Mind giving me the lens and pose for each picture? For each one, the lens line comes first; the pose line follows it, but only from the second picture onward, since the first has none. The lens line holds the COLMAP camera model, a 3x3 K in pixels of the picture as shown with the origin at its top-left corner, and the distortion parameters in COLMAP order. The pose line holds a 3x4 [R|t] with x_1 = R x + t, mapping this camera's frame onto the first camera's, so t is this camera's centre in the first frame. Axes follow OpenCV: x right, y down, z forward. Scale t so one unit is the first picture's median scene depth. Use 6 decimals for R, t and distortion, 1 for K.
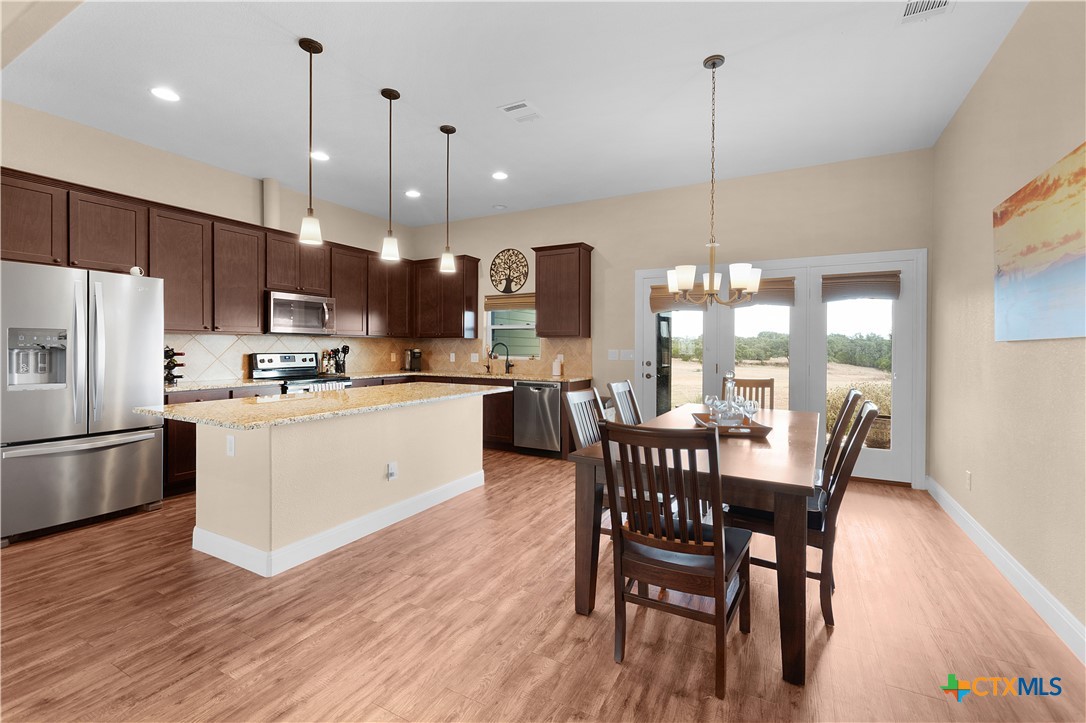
lens RADIAL K [[471.2, 0, 544.9], [0, 471.2, 348.3], [0, 0, 1]] dist [-0.003123, -0.000515]
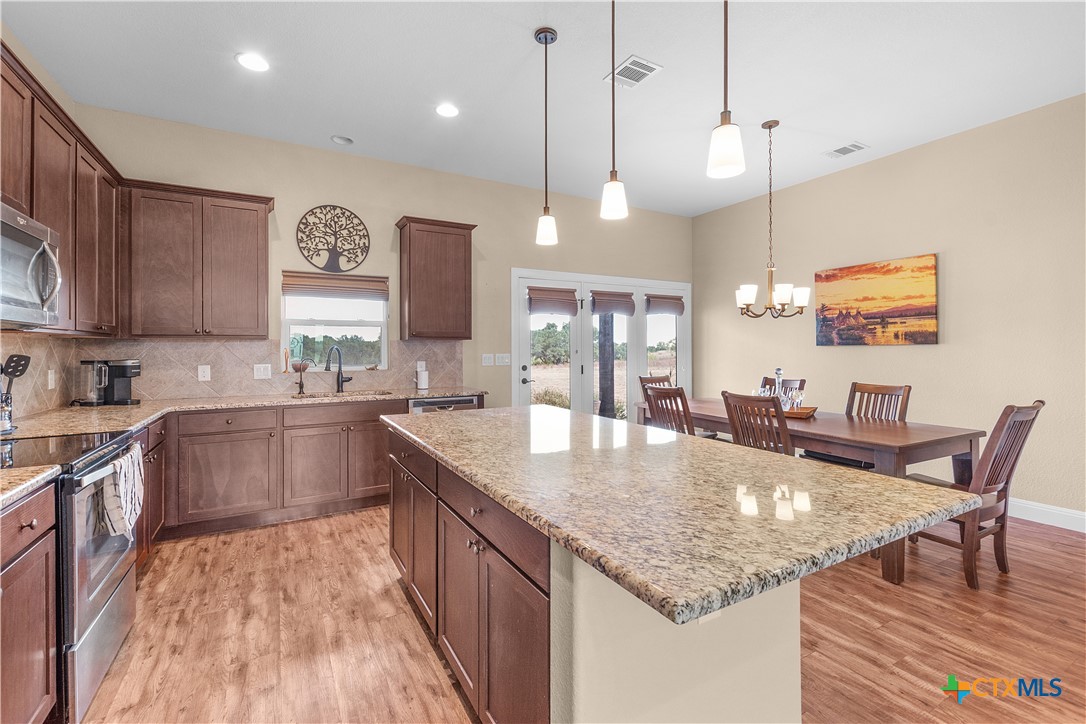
lens RADIAL K [[471.2, 0, 544.9], [0, 471.2, 348.8], [0, 0, 1]] dist [-0.003123, -0.000515]
pose [[0.539190, -0.008164, 0.842144, -0.482161], [0.007993, 0.999958, 0.004576, -0.008784], [-0.842146, 0.004264, 0.539233, 0.392584]]
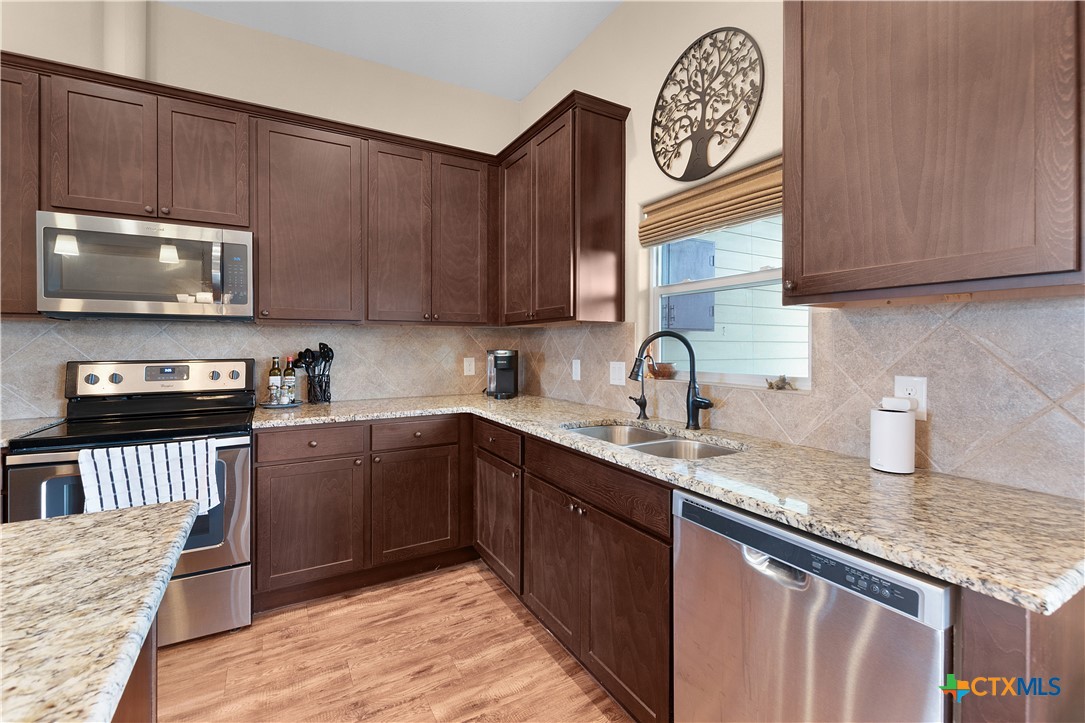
lens RADIAL K [[470.7, 0, 544.4], [0, 470.7, 348.3], [0, 0, 1]] dist [-0.003123, -0.000515]
pose [[0.848892, -0.000188, -0.528566, 0.002369], [0.003424, 0.999981, 0.005143, -0.002352], [0.528555, -0.006175, 0.848876, 0.676134]]
